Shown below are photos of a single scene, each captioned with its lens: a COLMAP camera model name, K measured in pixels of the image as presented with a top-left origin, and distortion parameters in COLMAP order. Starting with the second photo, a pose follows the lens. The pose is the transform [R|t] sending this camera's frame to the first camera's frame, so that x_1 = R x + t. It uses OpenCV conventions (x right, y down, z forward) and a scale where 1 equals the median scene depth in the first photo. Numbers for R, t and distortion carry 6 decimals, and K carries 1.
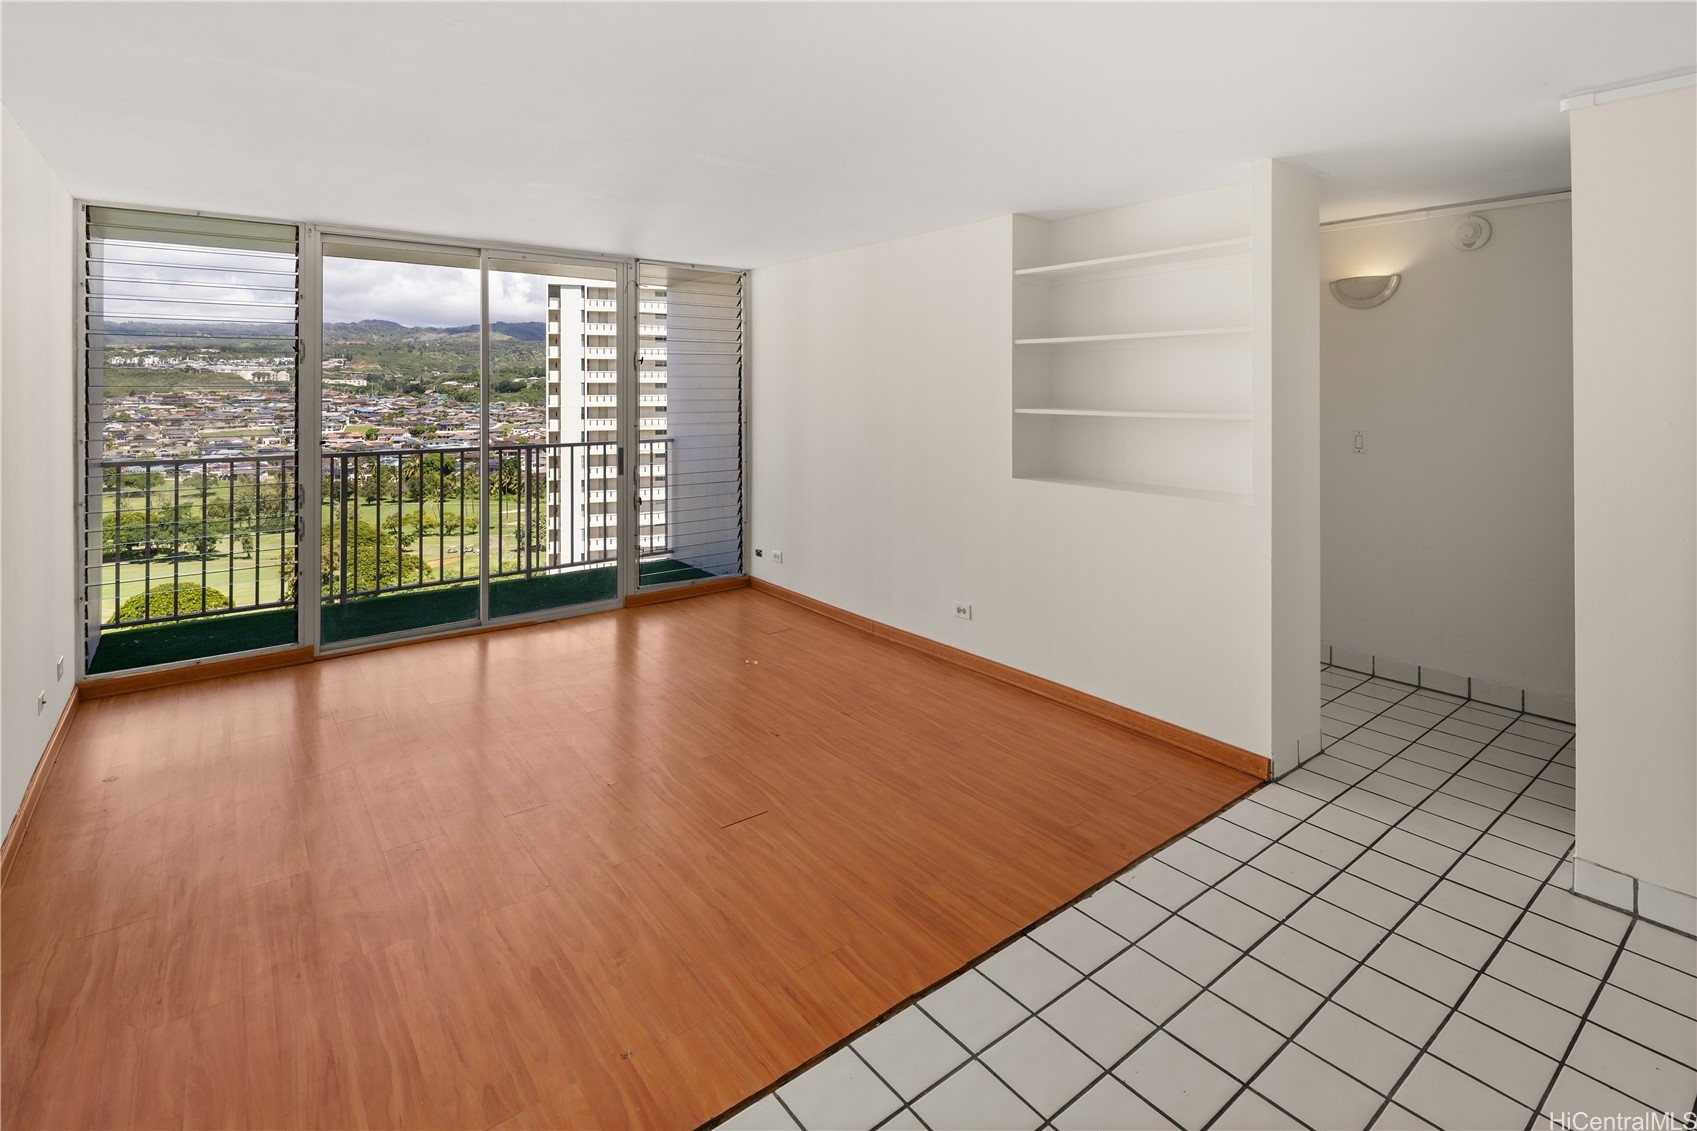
lens RADIAL K [[821.7, 0, 853.7], [0, 821.7, 538.8], [0, 0, 1]] dist [0.001693, -0.005491]
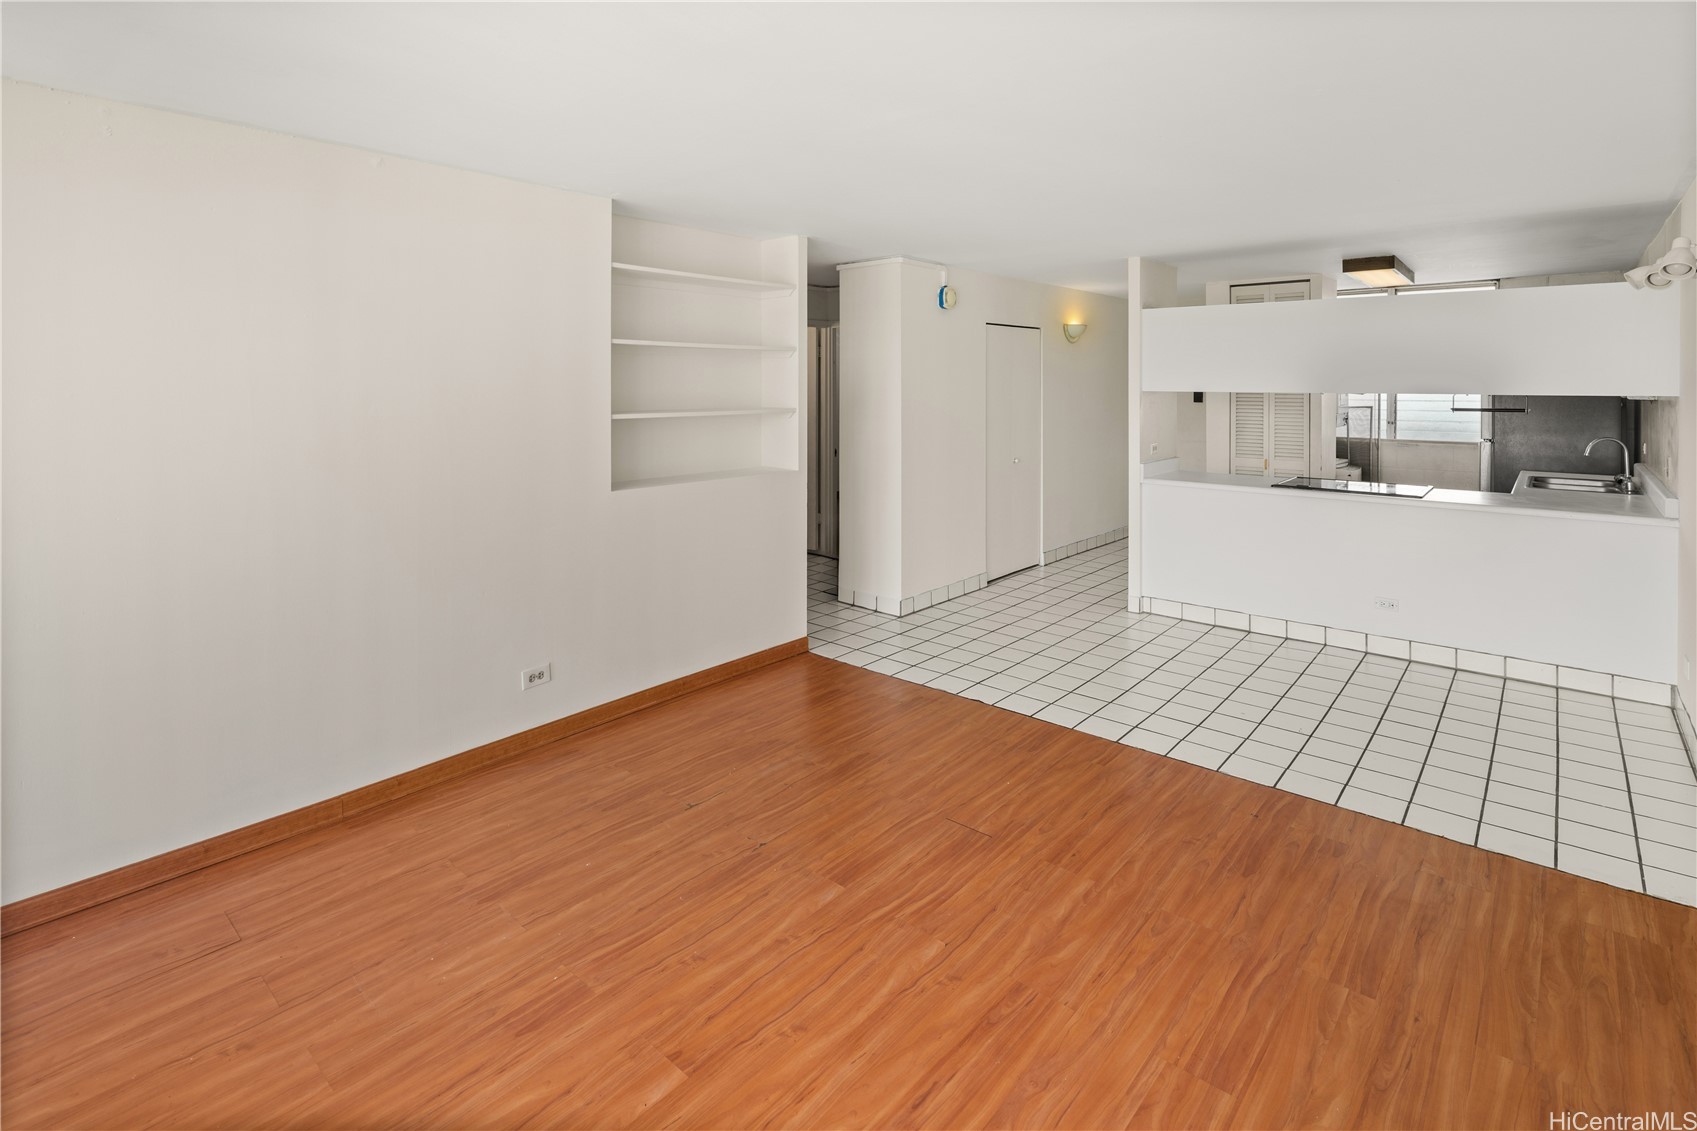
lens RADIAL K [[821.7, 0, 853.7], [0, 821.7, 538.8], [0, 0, 1]] dist [0.001693, -0.005491]
pose [[-0.209140, -0.182781, 0.960652, -1.302709], [0.180493, 0.958282, 0.221625, -0.310298], [-0.961084, 0.219742, -0.167424, 1.605442]]
